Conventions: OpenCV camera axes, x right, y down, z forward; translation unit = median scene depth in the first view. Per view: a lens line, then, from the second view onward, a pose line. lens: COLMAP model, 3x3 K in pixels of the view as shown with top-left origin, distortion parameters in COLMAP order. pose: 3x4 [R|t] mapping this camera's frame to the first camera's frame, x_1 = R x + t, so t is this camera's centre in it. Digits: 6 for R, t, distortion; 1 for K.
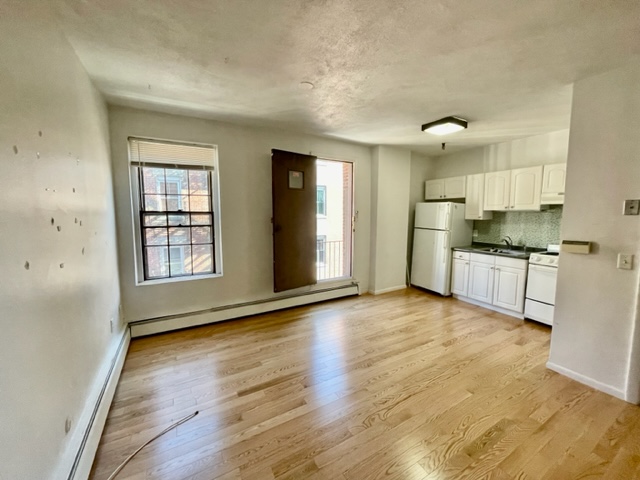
lens RADIAL K [[257.4, 0, 319.0], [0, 257.4, 235.7], [0, 0, 1]] dist [-0.004903, 0.000790]
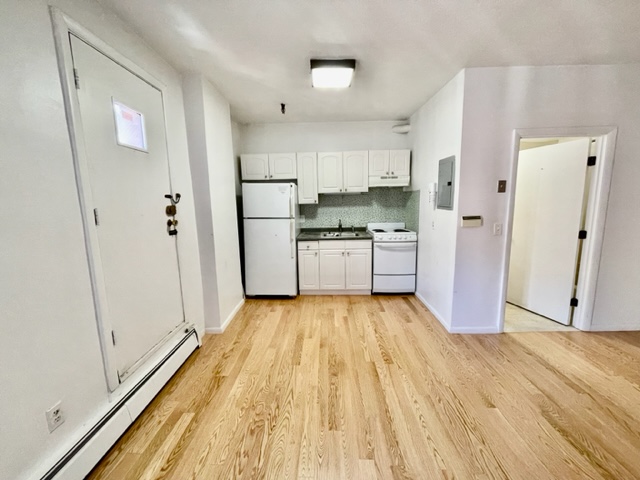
lens RADIAL K [[257.4, 0, 320.3], [0, 257.4, 237.6], [0, 0, 1]] dist [-0.004903, 0.000790]
pose [[0.510823, -0.143516, 0.847622, -0.188872], [0.100020, 0.989193, 0.107209, -0.046273], [-0.853847, 0.030014, 0.519657, 0.609877]]
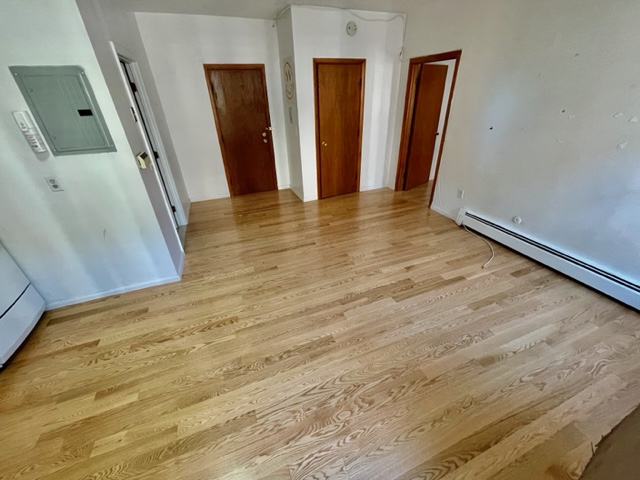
lens RADIAL K [[257.4, 0, 319.7], [0, 257.4, 238.2], [0, 0, 1]] dist [-0.004903, 0.000790]
pose [[-0.989988, -0.050241, 0.131906, 0.124396], [0.034786, 0.818846, 0.572959, -0.154346], [-0.136796, 0.571811, -0.808900, 1.159625]]
